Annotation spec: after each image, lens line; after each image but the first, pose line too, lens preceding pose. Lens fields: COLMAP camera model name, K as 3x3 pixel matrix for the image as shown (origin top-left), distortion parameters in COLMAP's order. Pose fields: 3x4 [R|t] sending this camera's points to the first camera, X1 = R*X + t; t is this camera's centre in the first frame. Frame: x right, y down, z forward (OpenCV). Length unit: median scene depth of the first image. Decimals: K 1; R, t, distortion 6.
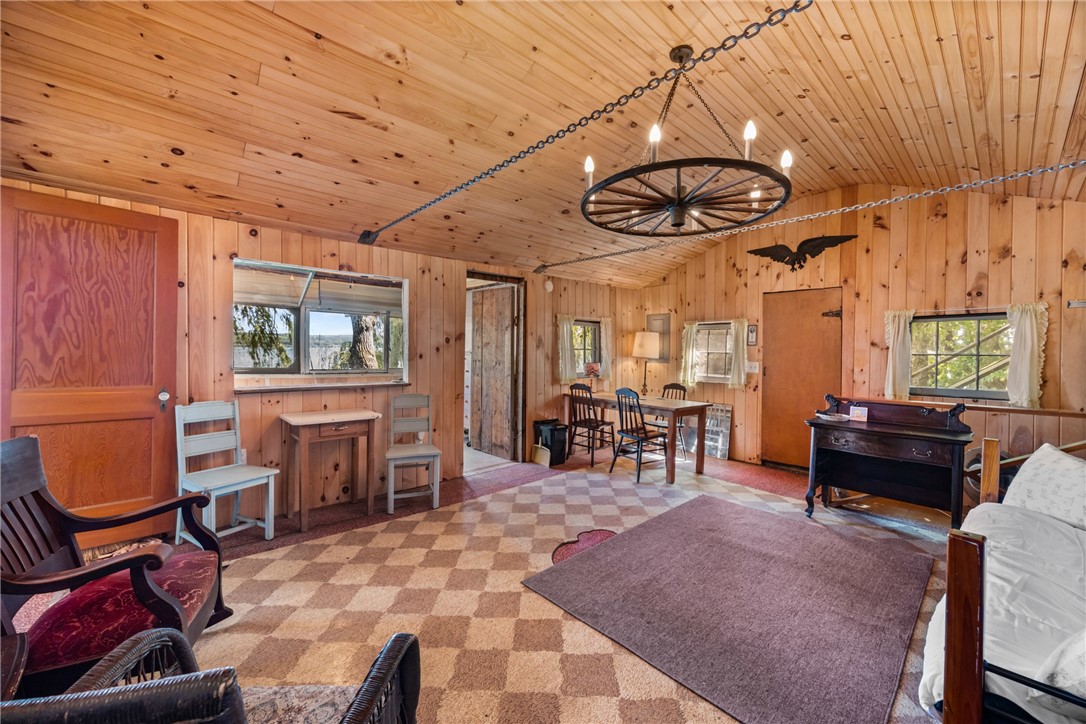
lens RADIAL K [[417.6, 0, 549.0], [0, 417.6, 356.5], [0, 0, 1]] dist [-0.005163, 0.000335]
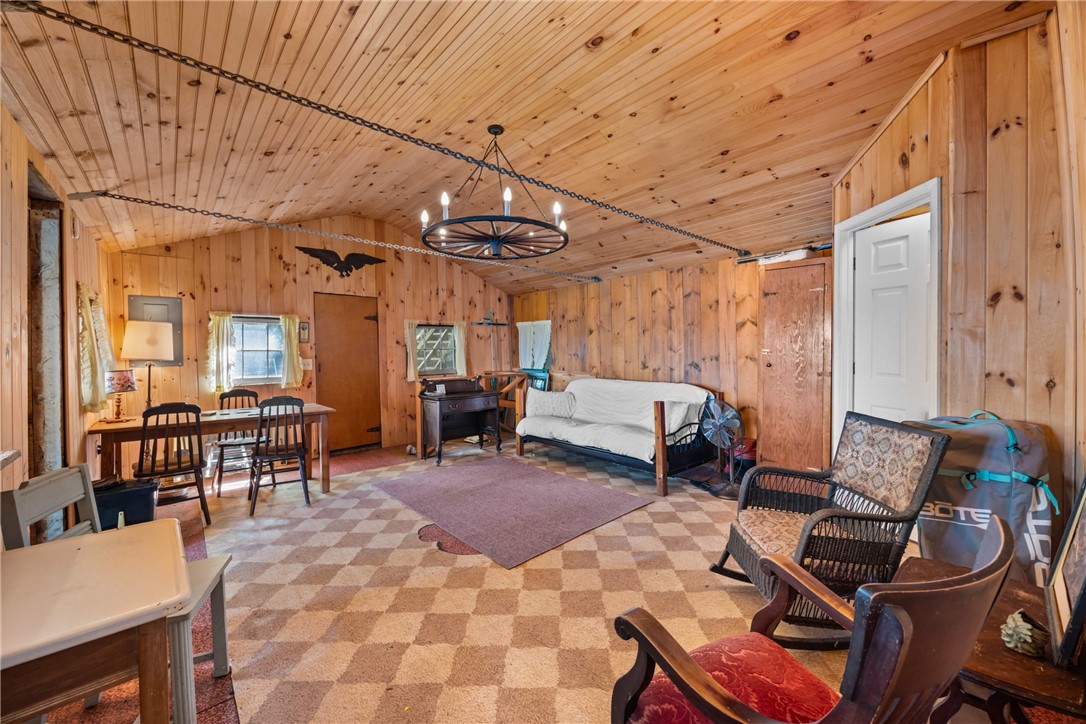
lens RADIAL K [[417.6, 0, 549.2], [0, 417.6, 355.7], [0, 0, 1]] dist [-0.005163, 0.000335]
pose [[-0.005539, -0.032108, 0.999469, -0.712261], [0.013559, 0.999390, 0.032180, -0.026097], [-0.999893, 0.013730, -0.005100, 0.567525]]
